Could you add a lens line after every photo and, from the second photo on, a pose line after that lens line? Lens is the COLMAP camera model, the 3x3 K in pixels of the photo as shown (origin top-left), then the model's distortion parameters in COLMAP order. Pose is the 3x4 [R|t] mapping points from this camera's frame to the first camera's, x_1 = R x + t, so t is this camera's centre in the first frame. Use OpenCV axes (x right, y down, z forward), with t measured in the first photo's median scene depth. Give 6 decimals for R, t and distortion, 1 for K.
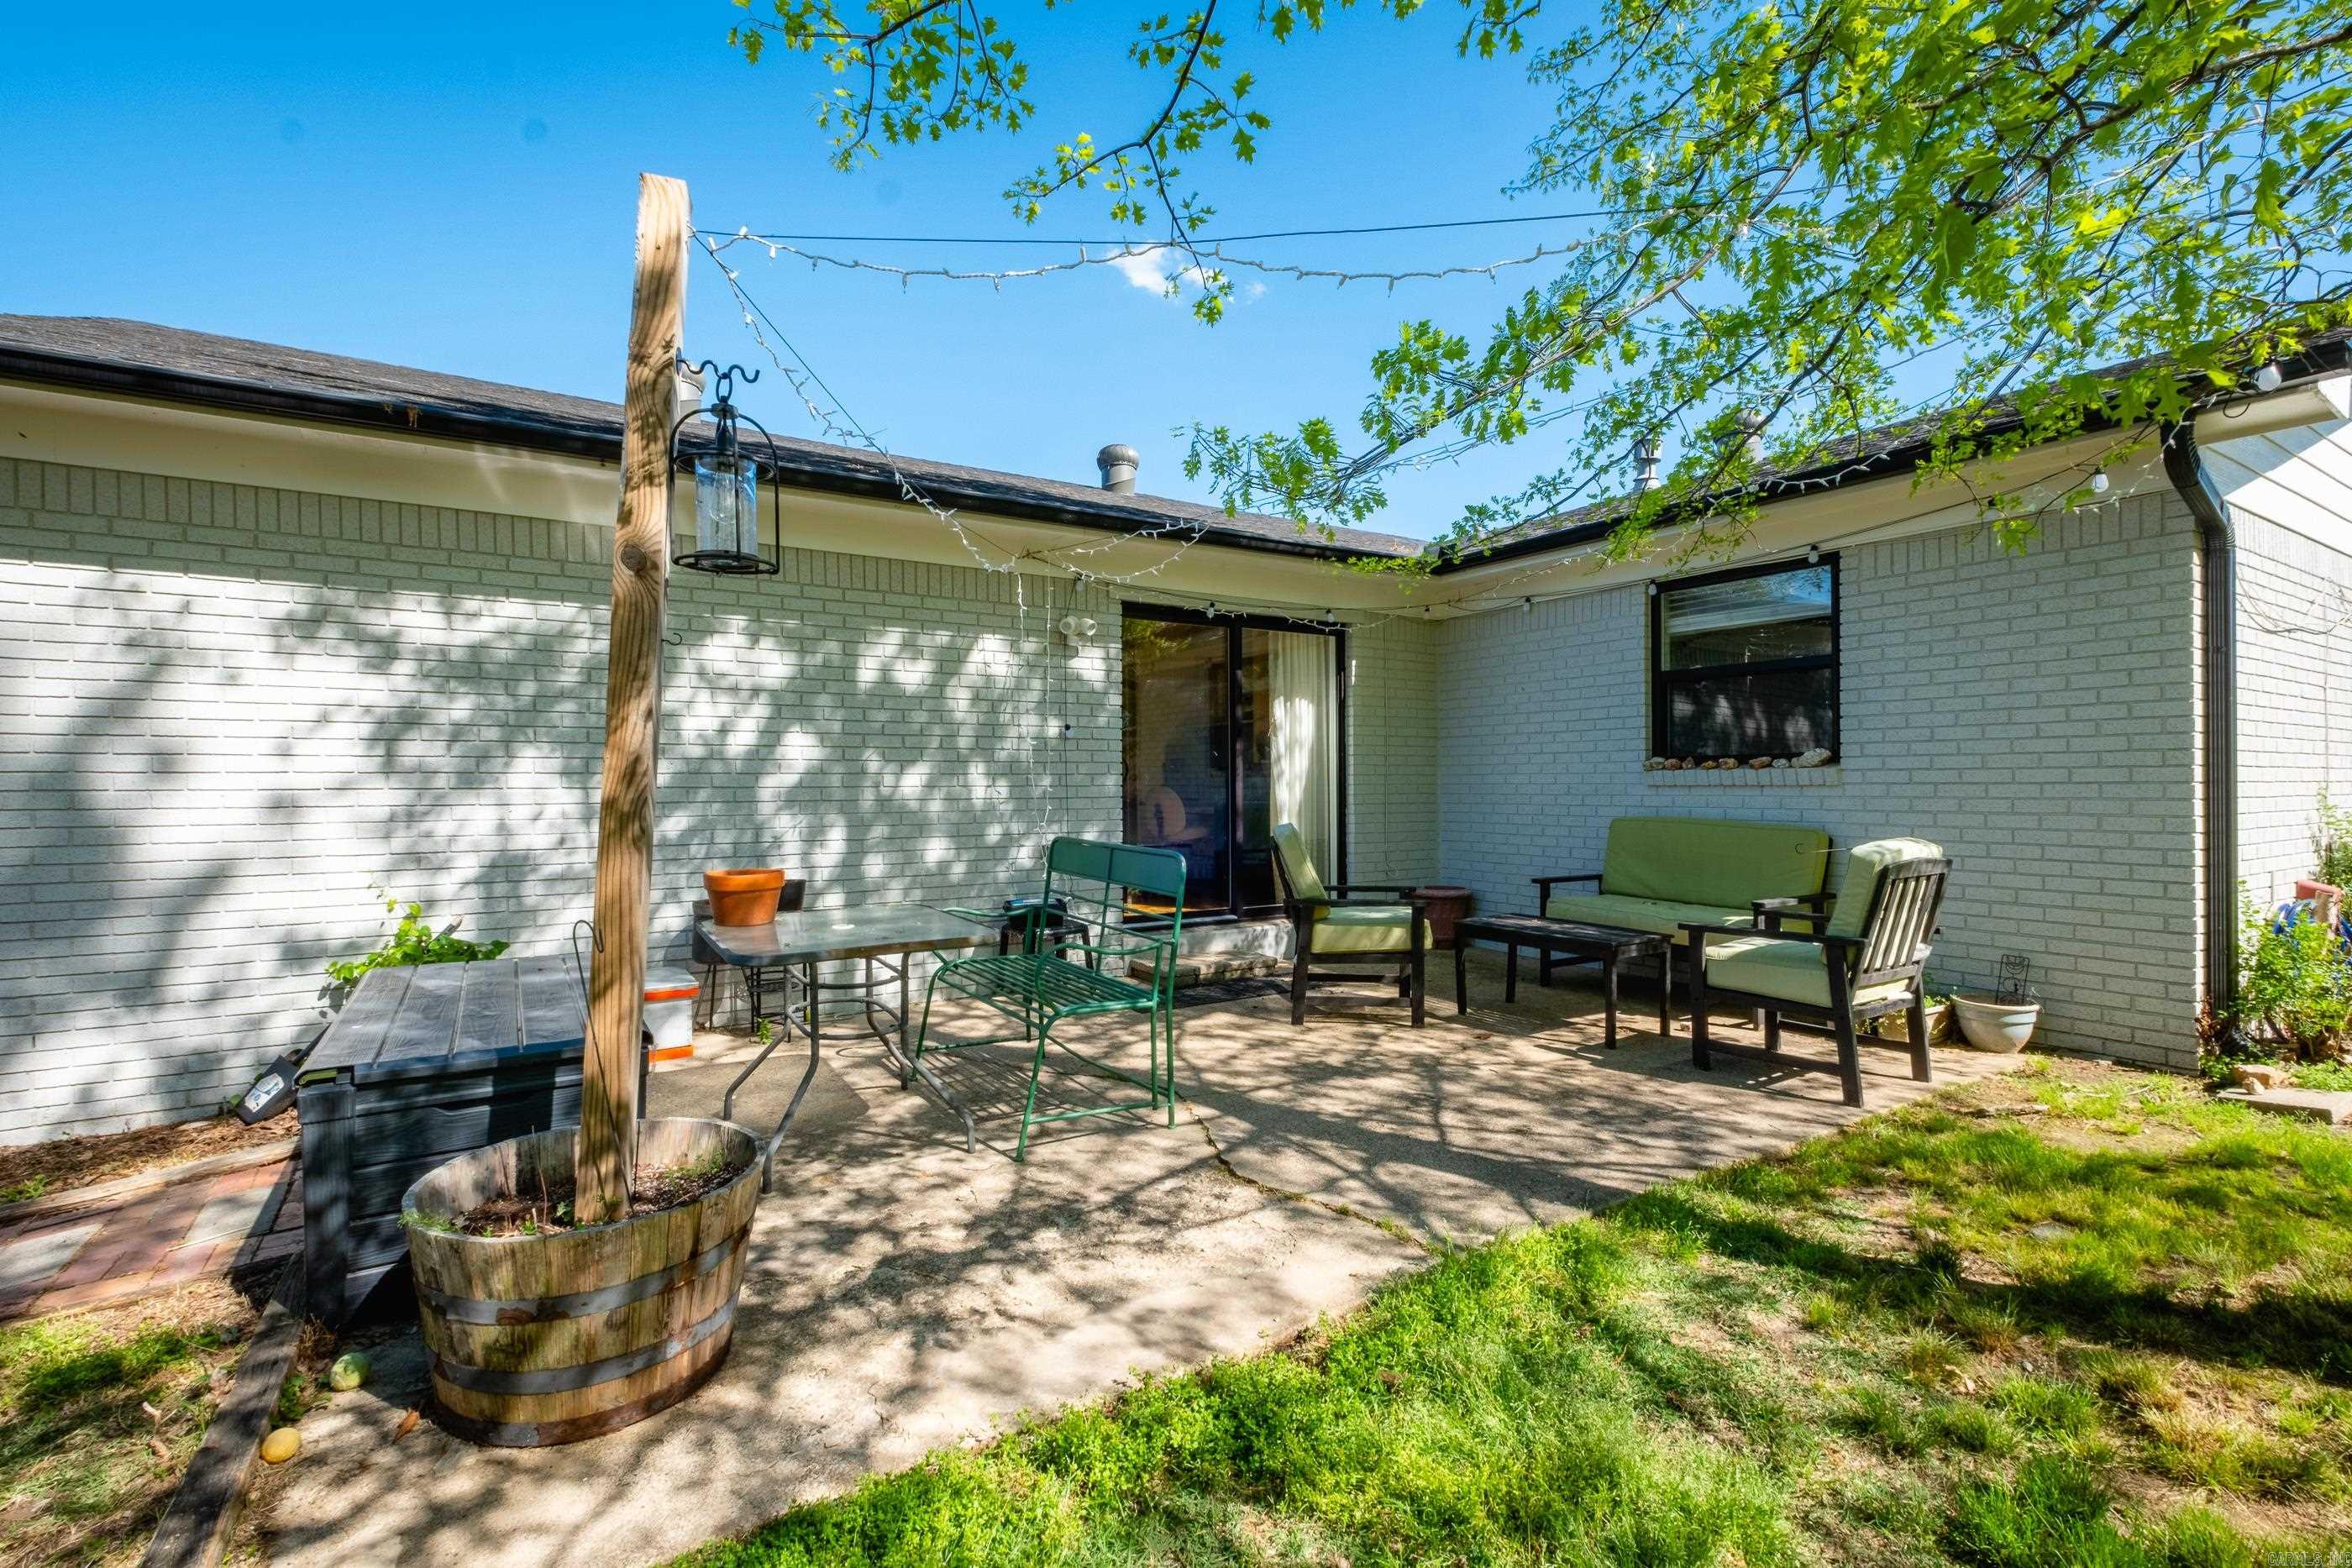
lens RADIAL K [[1066.4, 0, 1180.0], [0, 1066.4, 780.7], [0, 0, 1]] dist [-0.001769, -0.000119]
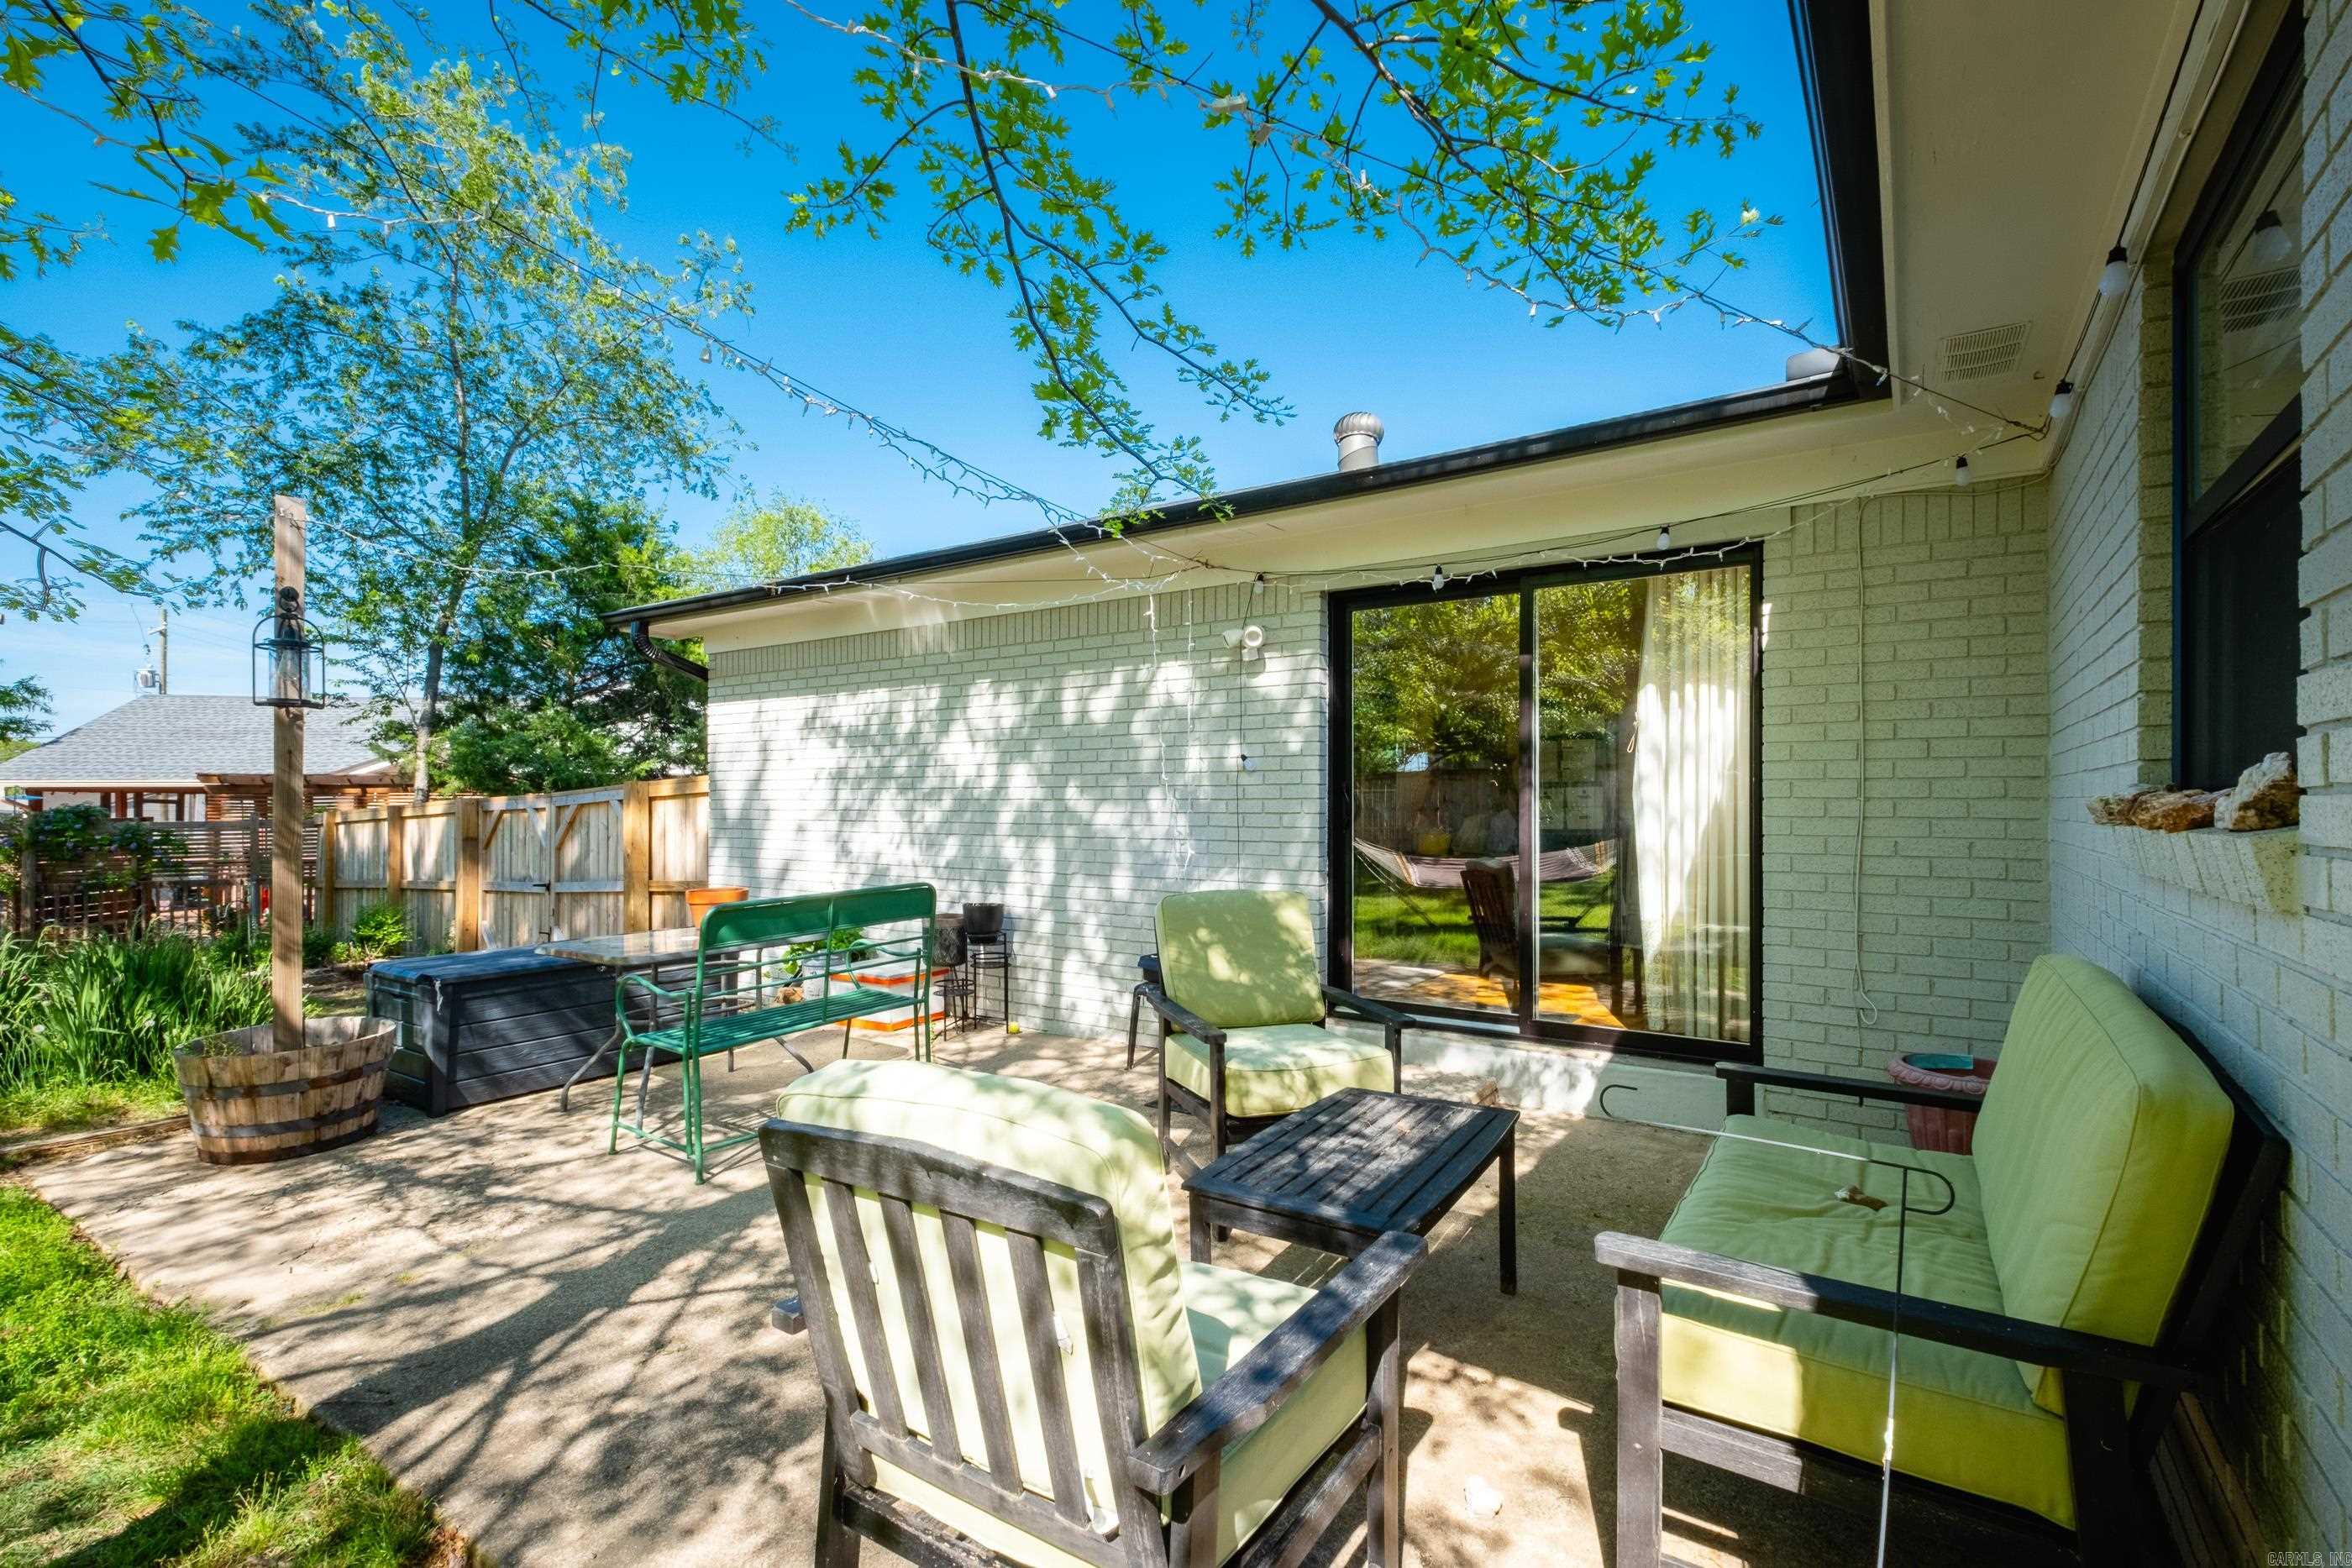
lens RADIAL K [[1063.1, 0, 1204.6], [0, 1063.1, 803.6], [0, 0, 1]] dist [0.003488, -0.003758]
pose [[0.405824, 0.017248, -0.913788, 0.780587], [0.006556, 0.999741, 0.021782, -0.033071], [0.913928, -0.014830, 0.405606, 0.736537]]
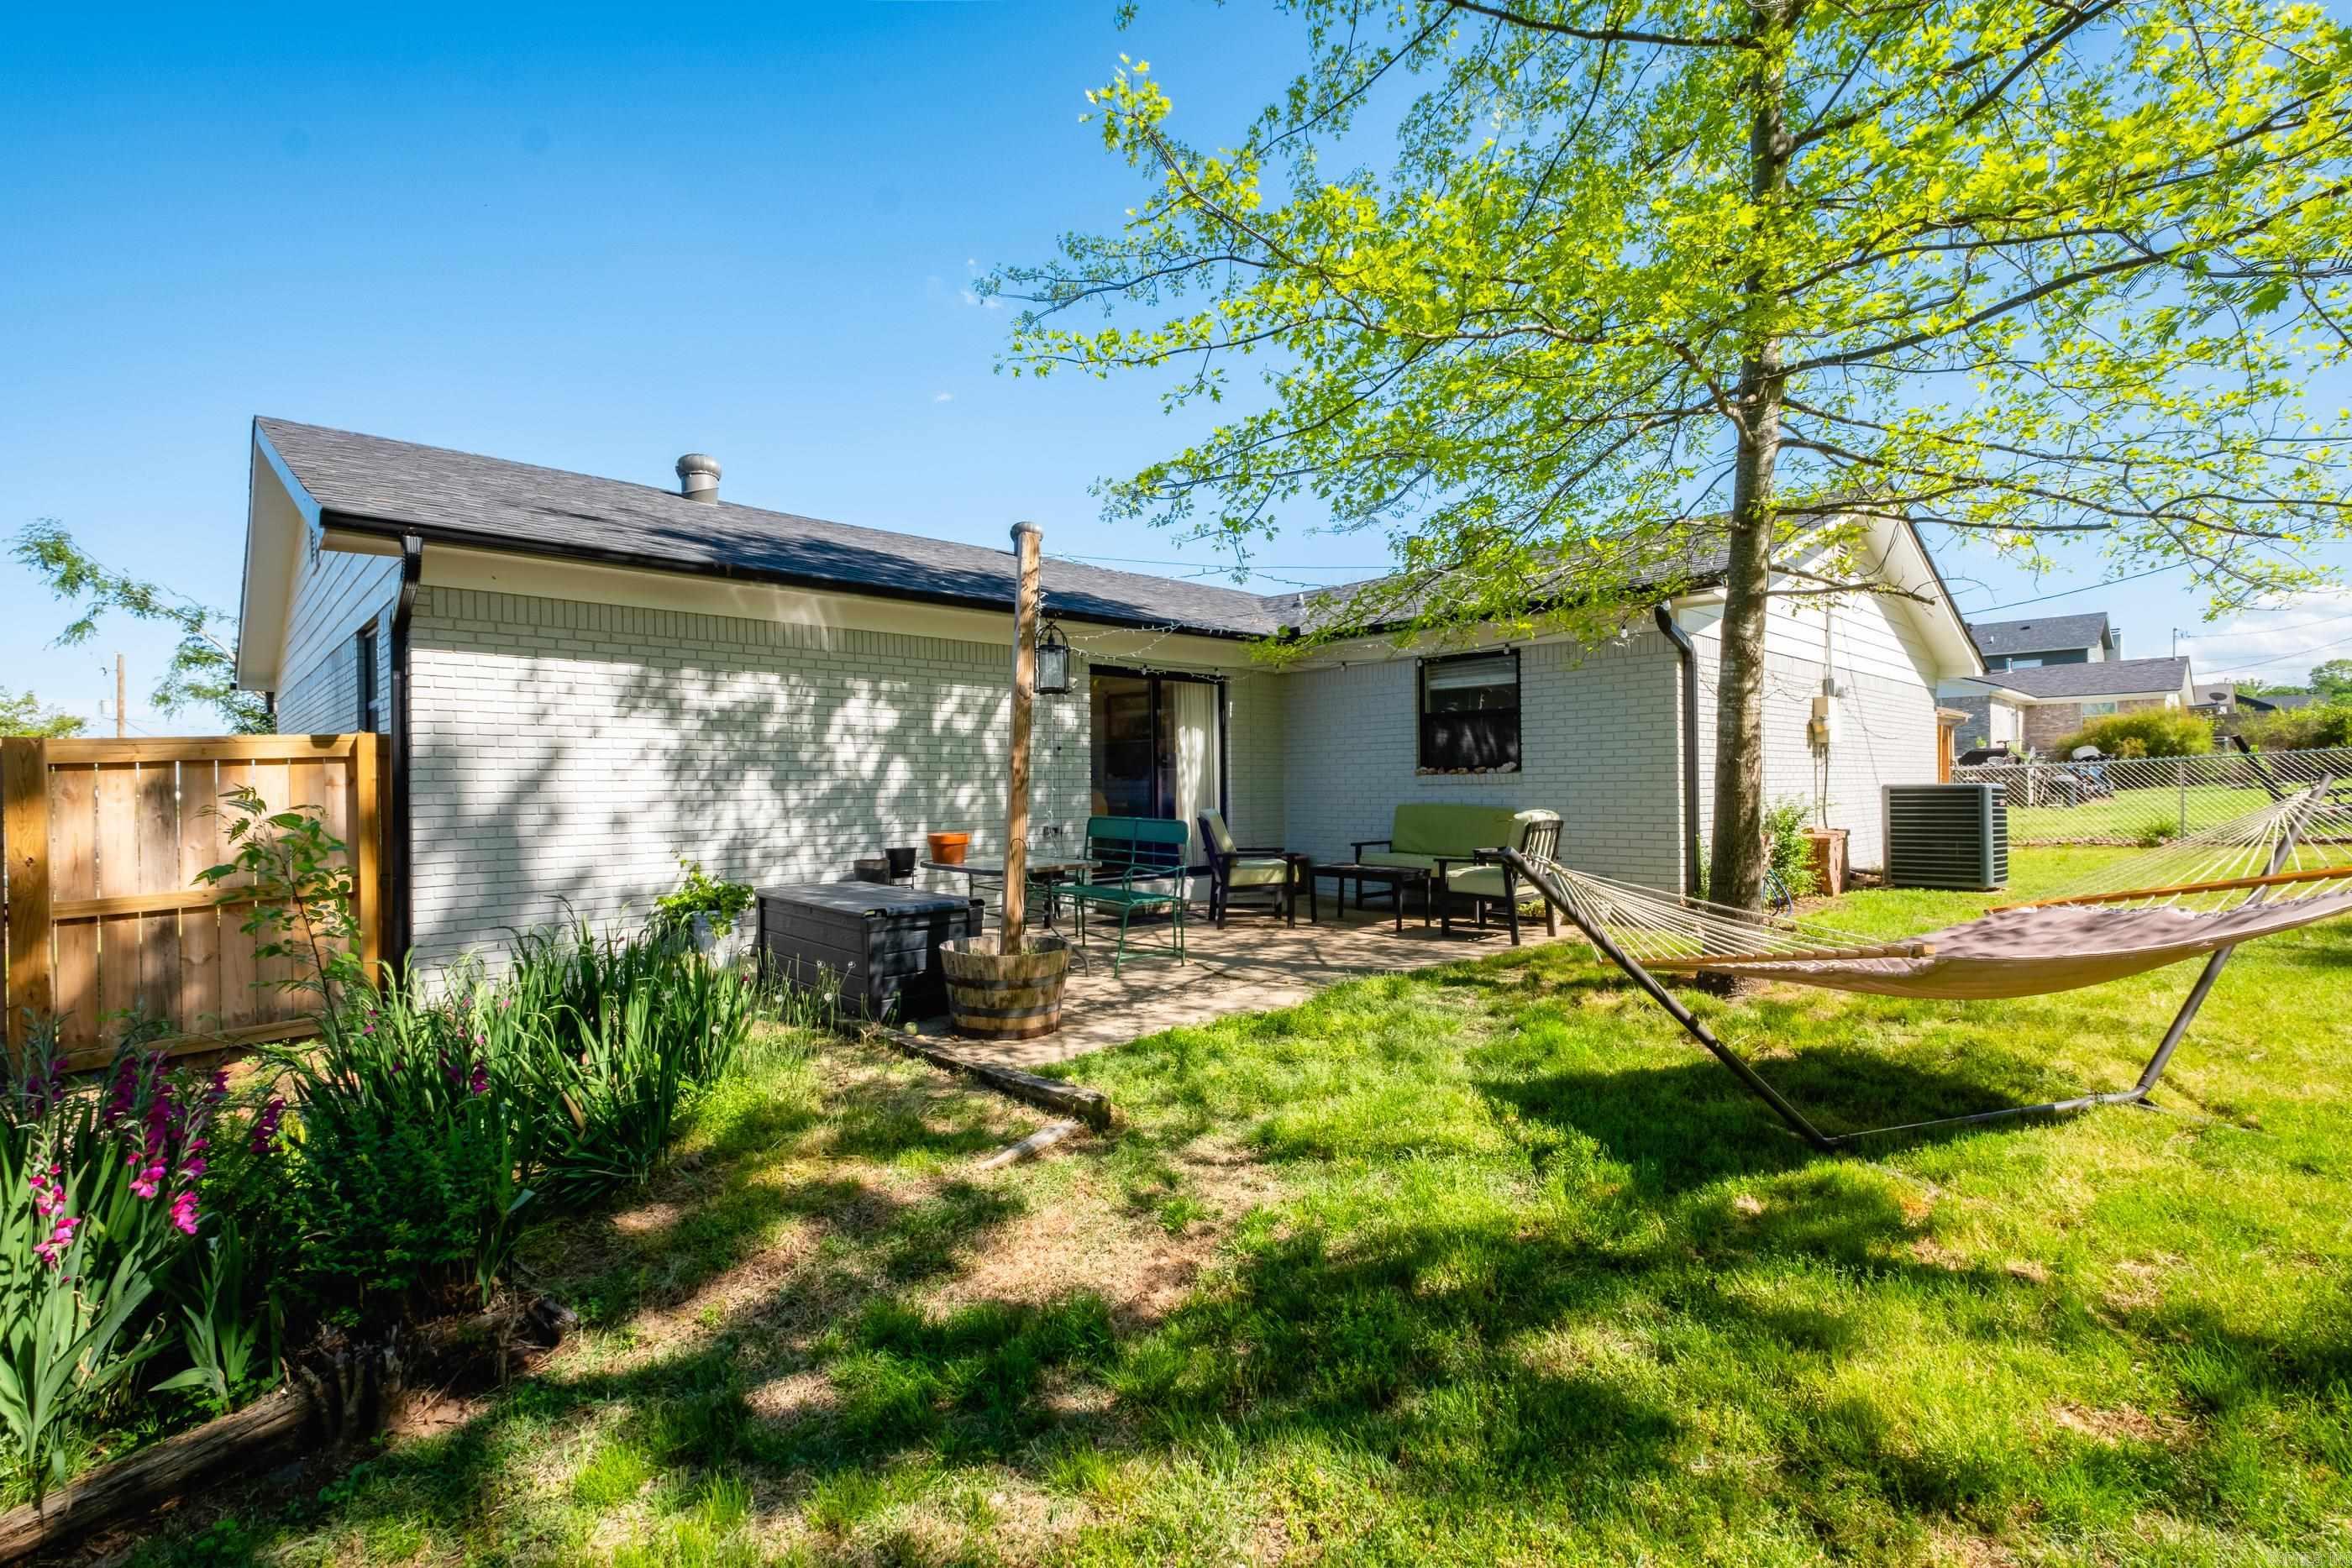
lens RADIAL K [[1063.1, 0, 1204.6], [0, 1063.1, 803.6], [0, 0, 1]] dist [0.003488, -0.003758]
pose [[0.976359, -0.015775, 0.215581, -0.272354], [0.010829, 0.999651, 0.024106, -0.010178], [-0.215886, -0.021201, 0.976188, -0.611387]]
